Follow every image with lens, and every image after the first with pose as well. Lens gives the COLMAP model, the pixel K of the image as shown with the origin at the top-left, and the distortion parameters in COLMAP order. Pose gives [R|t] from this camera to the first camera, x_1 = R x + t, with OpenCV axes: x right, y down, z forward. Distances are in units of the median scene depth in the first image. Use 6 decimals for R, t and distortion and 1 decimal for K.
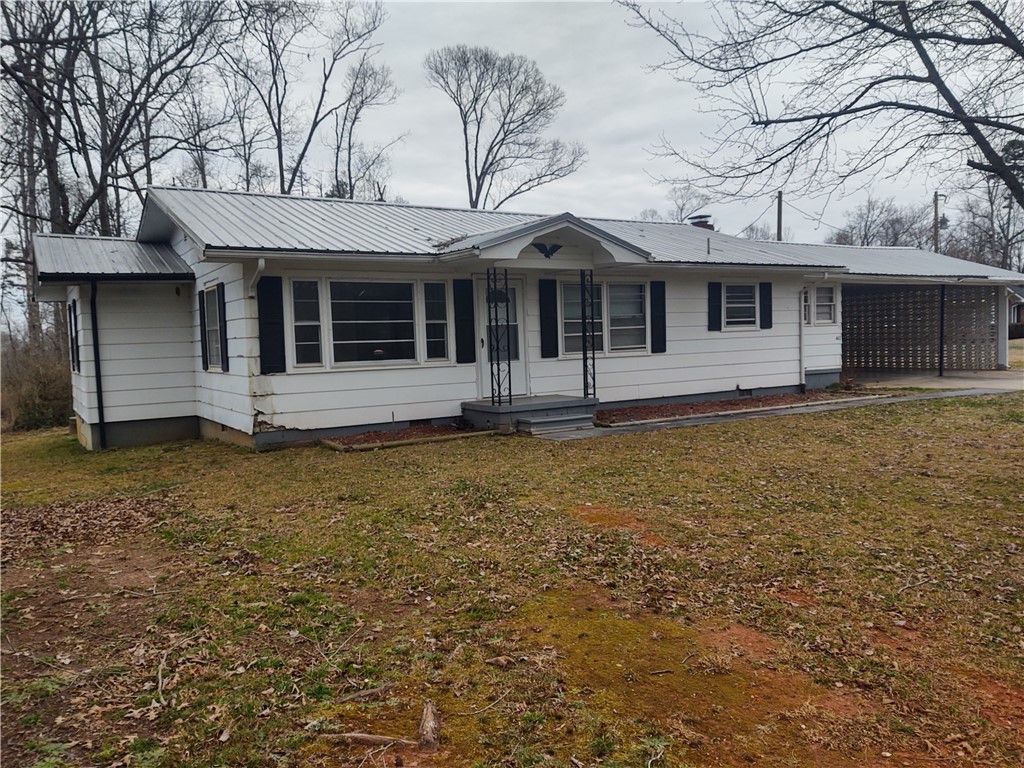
lens RADIAL K [[793.1, 0, 512.0], [0, 793.1, 384.0], [0, 0, 1]] dist [0.001367, -0.000179]
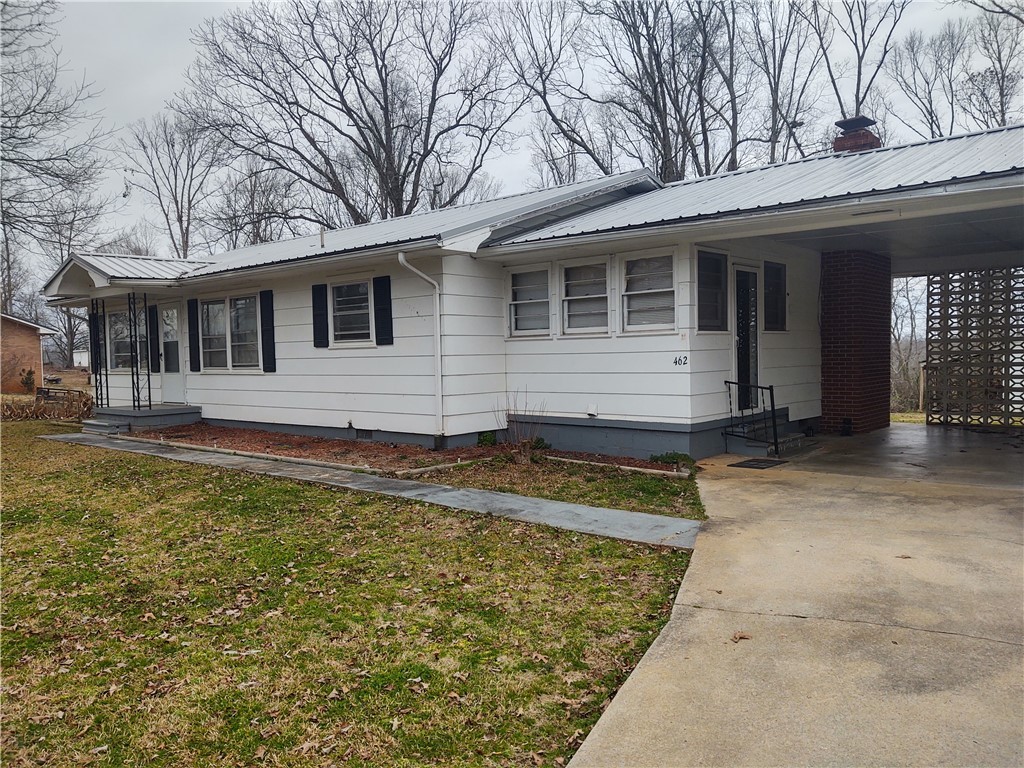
lens RADIAL K [[793.1, 0, 512.0], [0, 793.1, 384.0], [0, 0, 1]] dist [0.001367, -0.000179]
pose [[0.278713, 0.062143, -0.958362, 1.065956], [-0.043512, 0.997697, 0.052040, -0.081129], [0.959388, 0.027196, 0.280775, 0.976088]]
